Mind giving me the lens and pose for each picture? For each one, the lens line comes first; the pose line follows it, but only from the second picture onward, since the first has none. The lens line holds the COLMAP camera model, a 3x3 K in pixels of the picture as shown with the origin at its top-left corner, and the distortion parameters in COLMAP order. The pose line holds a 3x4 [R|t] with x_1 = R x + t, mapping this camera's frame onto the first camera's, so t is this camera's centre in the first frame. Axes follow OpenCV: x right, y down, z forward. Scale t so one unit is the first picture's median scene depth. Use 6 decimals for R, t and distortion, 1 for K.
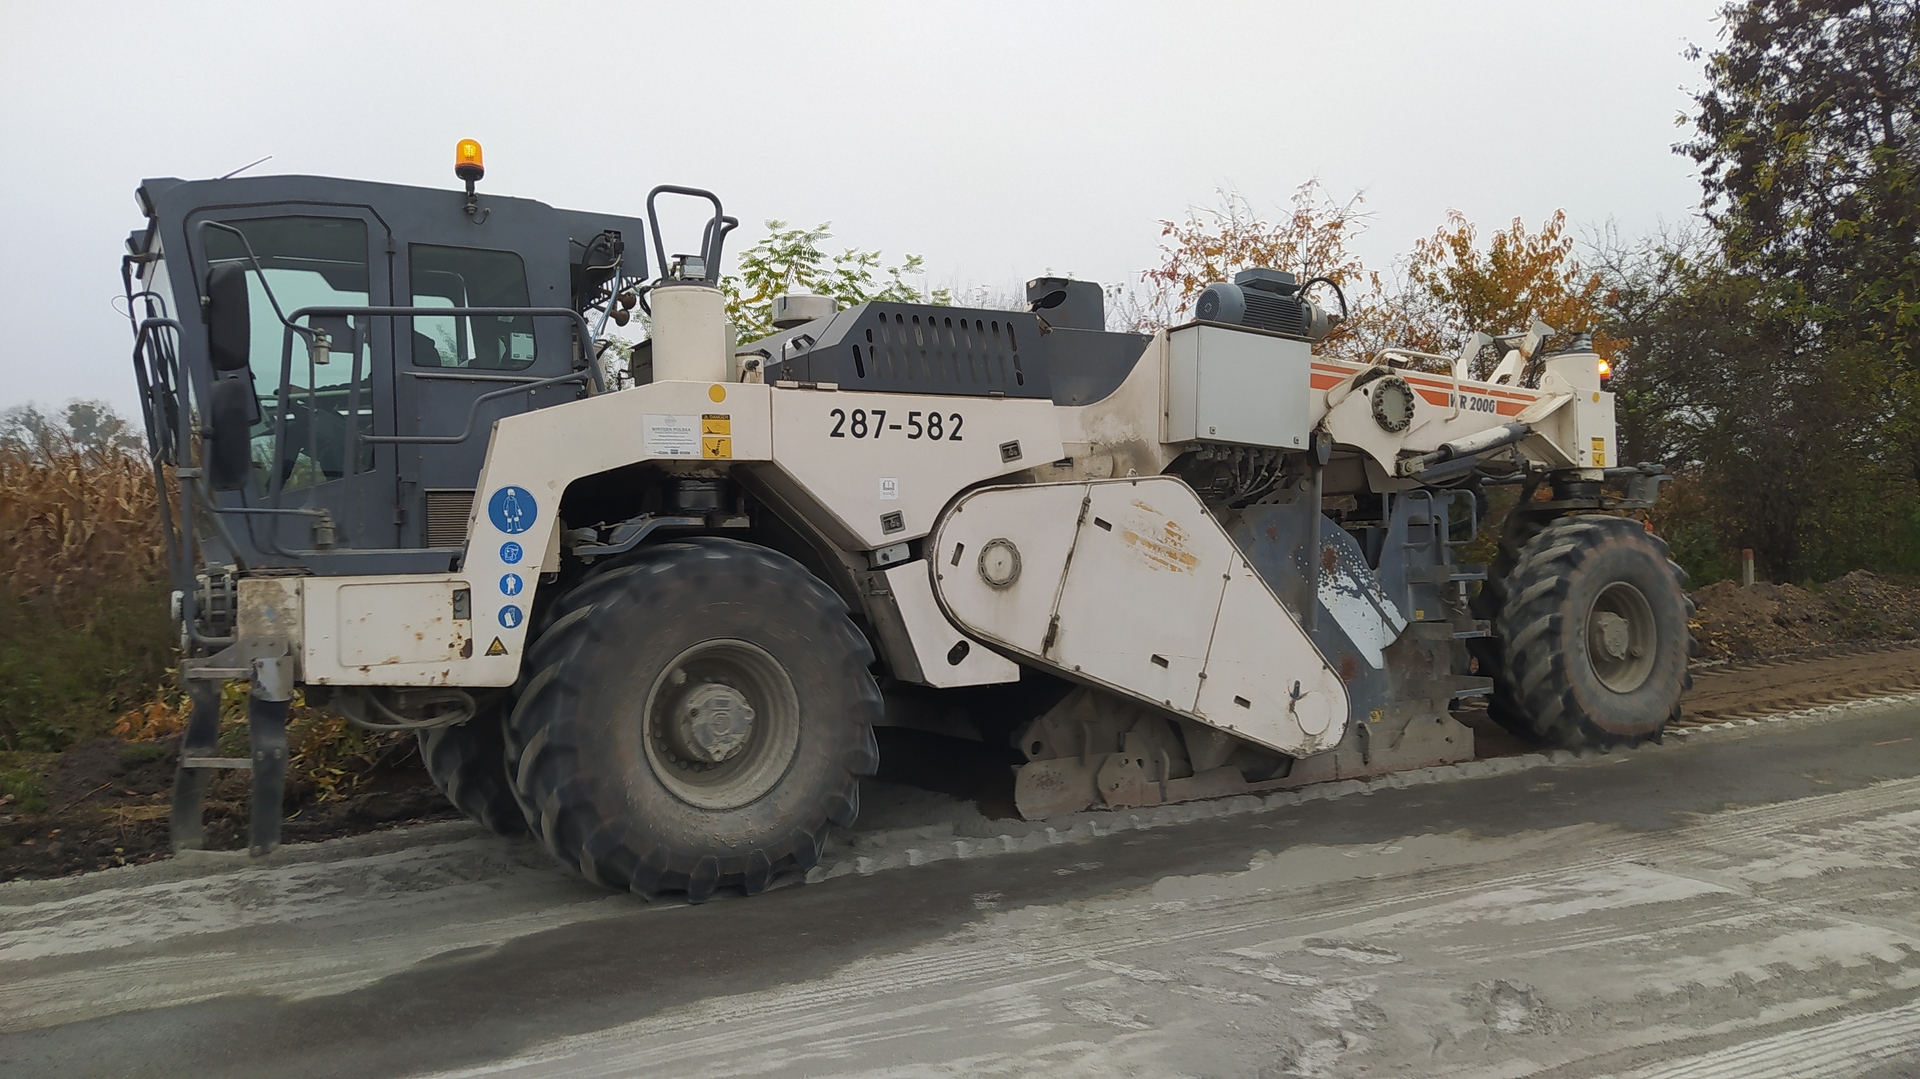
lens RADIAL K [[1427.4, 0, 910.1], [0, 1427.4, 532.6], [0, 0, 1]] dist [0.074817, -0.100629]
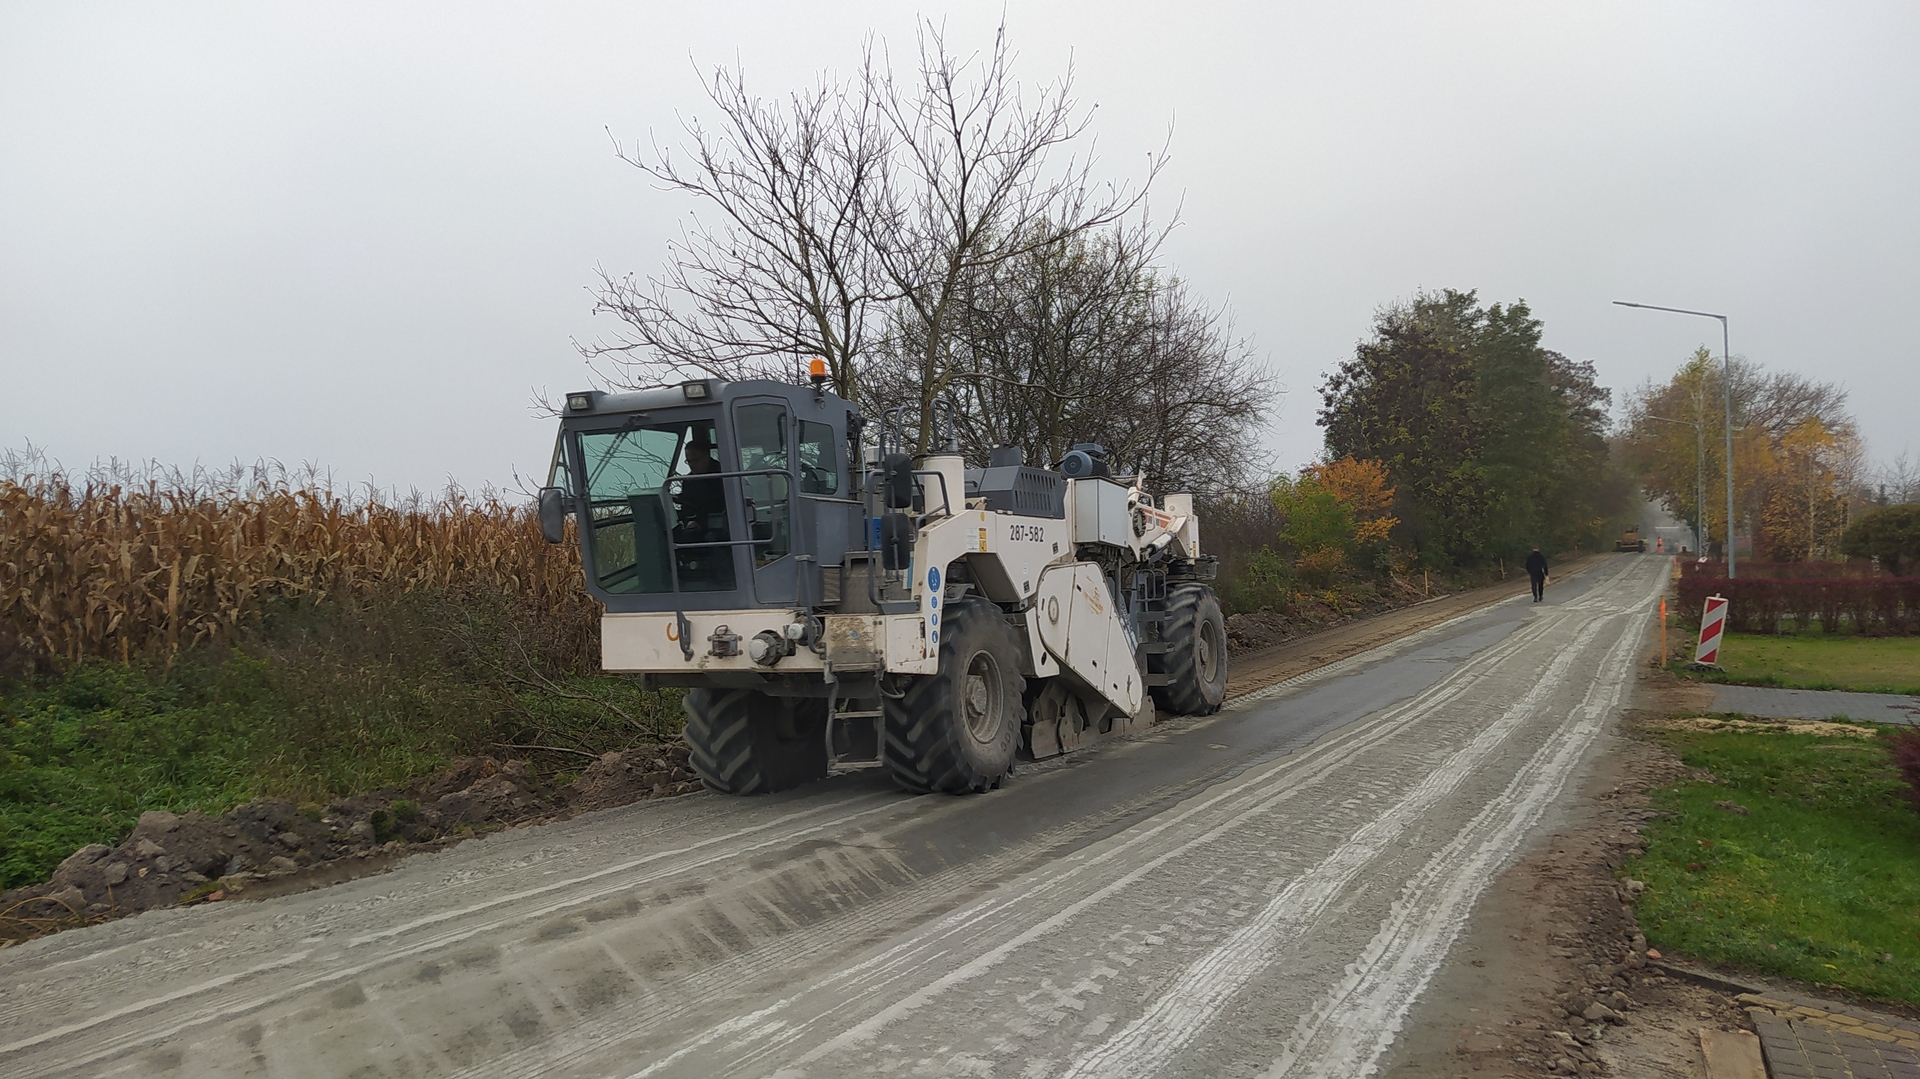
lens RADIAL K [[1473.3, 0, 934.1], [0, 1473.3, 512.4], [0, 0, 1]] dist [0.079391, -0.104098]
pose [[0.838485, 0.040095, 0.543448, -1.093301], [-0.015376, 0.998633, -0.049954, -0.005974], [-0.544708, 0.033530, 0.837955, -0.500042]]
